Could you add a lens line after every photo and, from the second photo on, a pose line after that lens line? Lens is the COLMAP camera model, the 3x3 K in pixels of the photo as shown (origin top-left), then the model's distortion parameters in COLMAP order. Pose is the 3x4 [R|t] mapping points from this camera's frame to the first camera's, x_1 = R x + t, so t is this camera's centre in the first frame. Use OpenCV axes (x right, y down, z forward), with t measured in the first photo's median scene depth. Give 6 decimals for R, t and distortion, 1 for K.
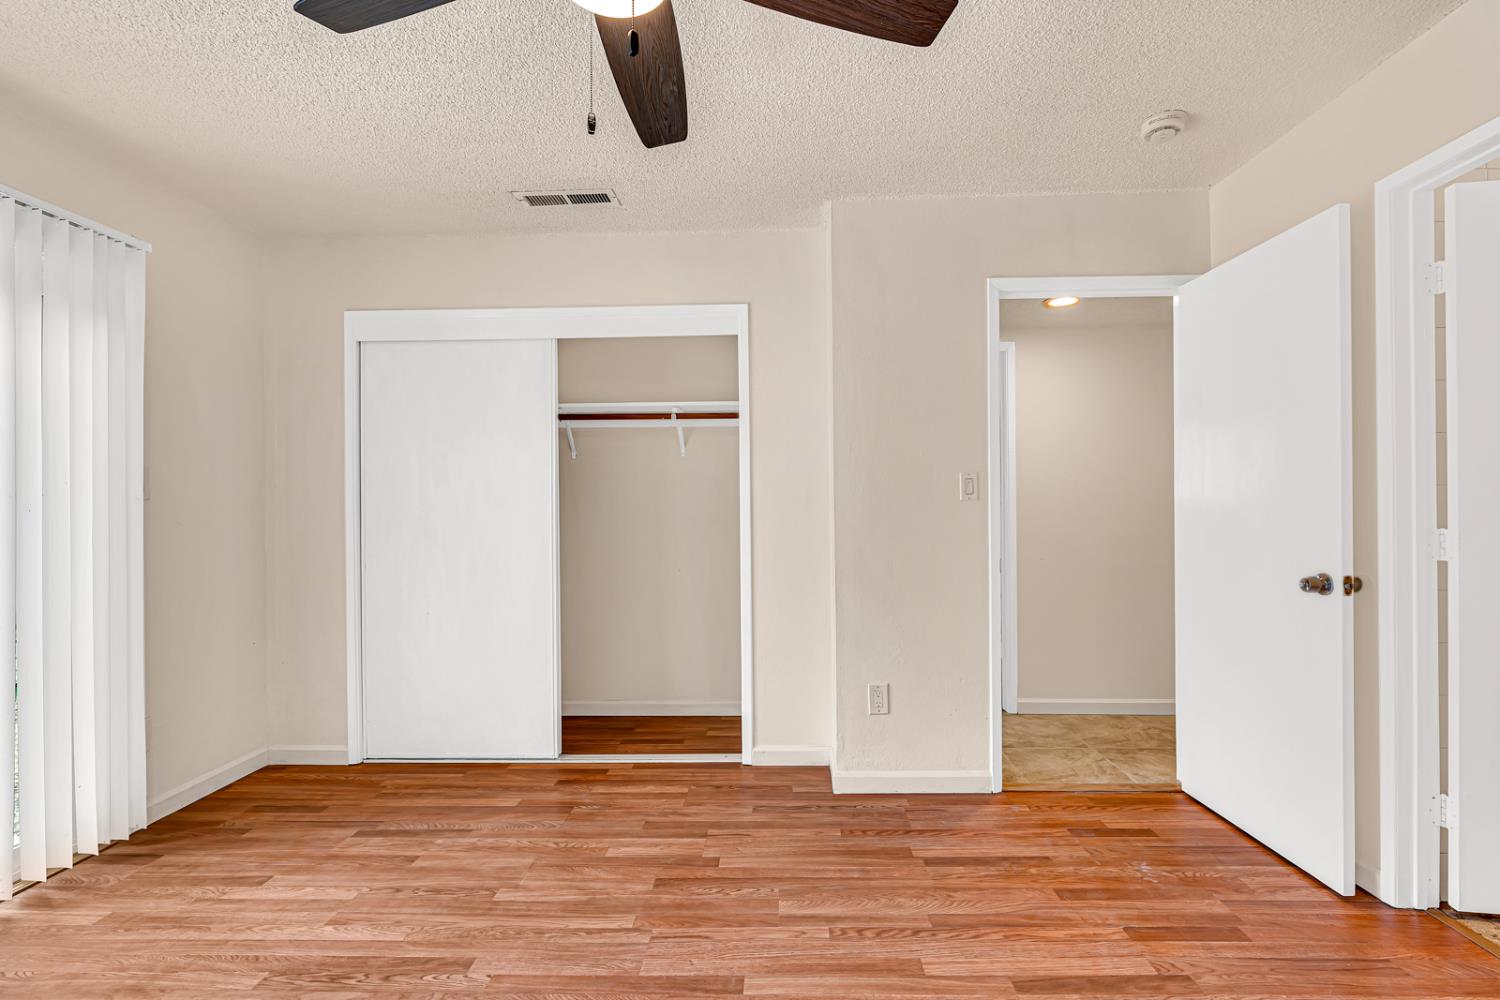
lens RADIAL K [[680.0, 0, 766.7], [0, 680.0, 512.9], [0, 0, 1]] dist [-0.002275, -0.000152]
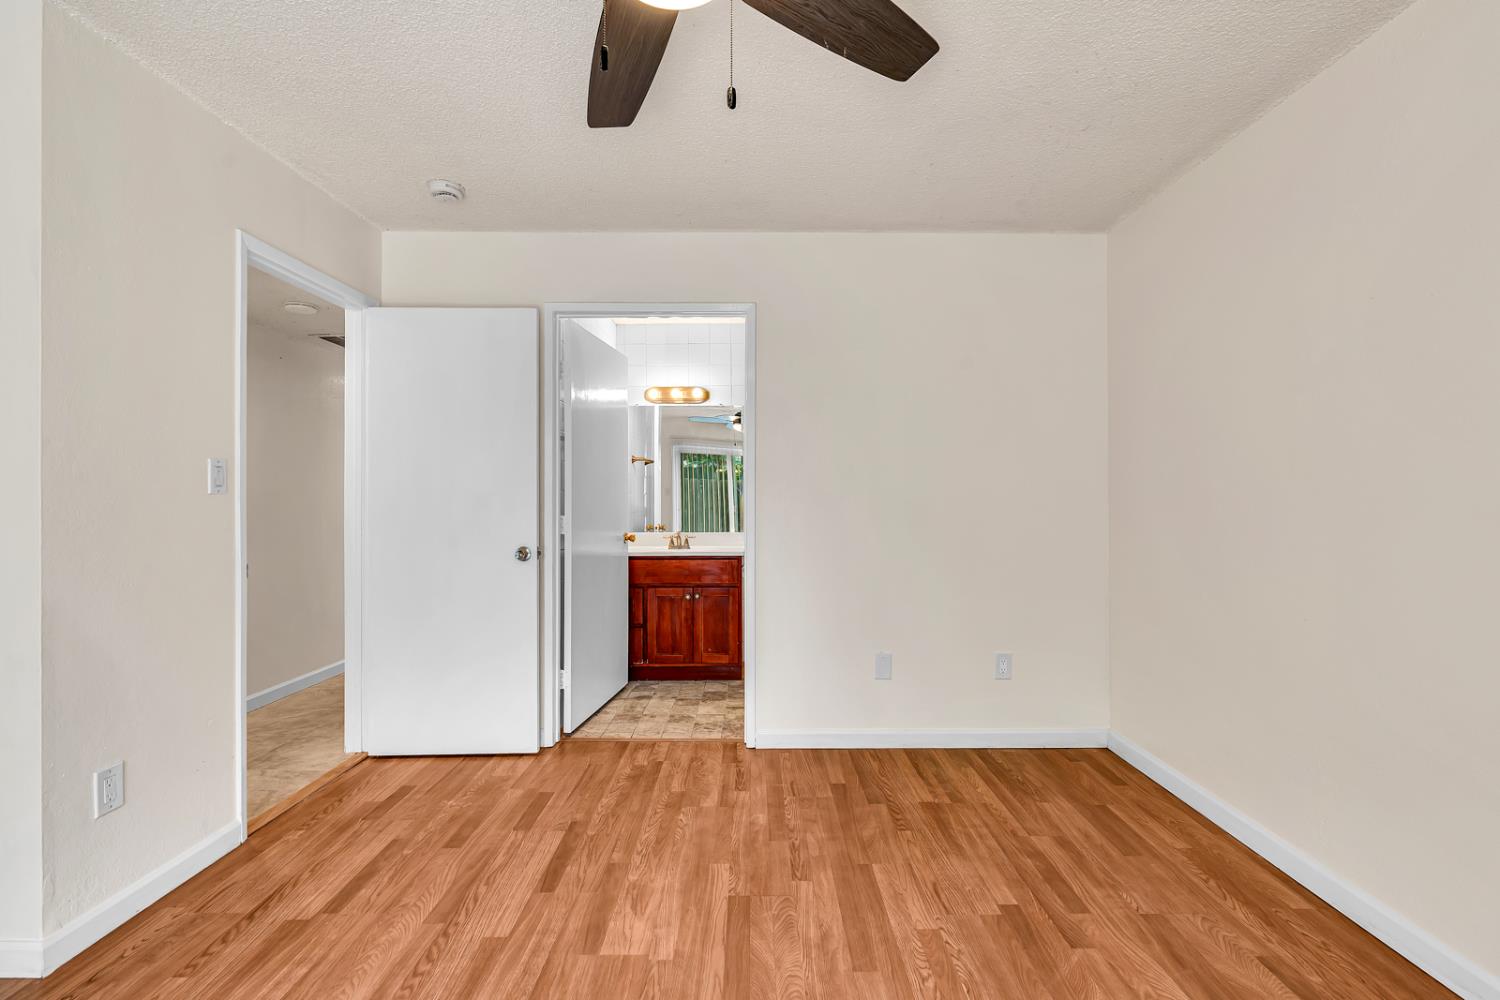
lens RADIAL K [[684.1, 0, 755.0], [0, 684.1, 498.4], [0, 0, 1]] dist [-0.001880, -0.000157]
pose [[-0.030355, 0.011459, 0.999473, -0.862927], [0.007422, 0.999909, -0.011239, 0.001990], [-0.999512, 0.007077, -0.030437, 0.633352]]
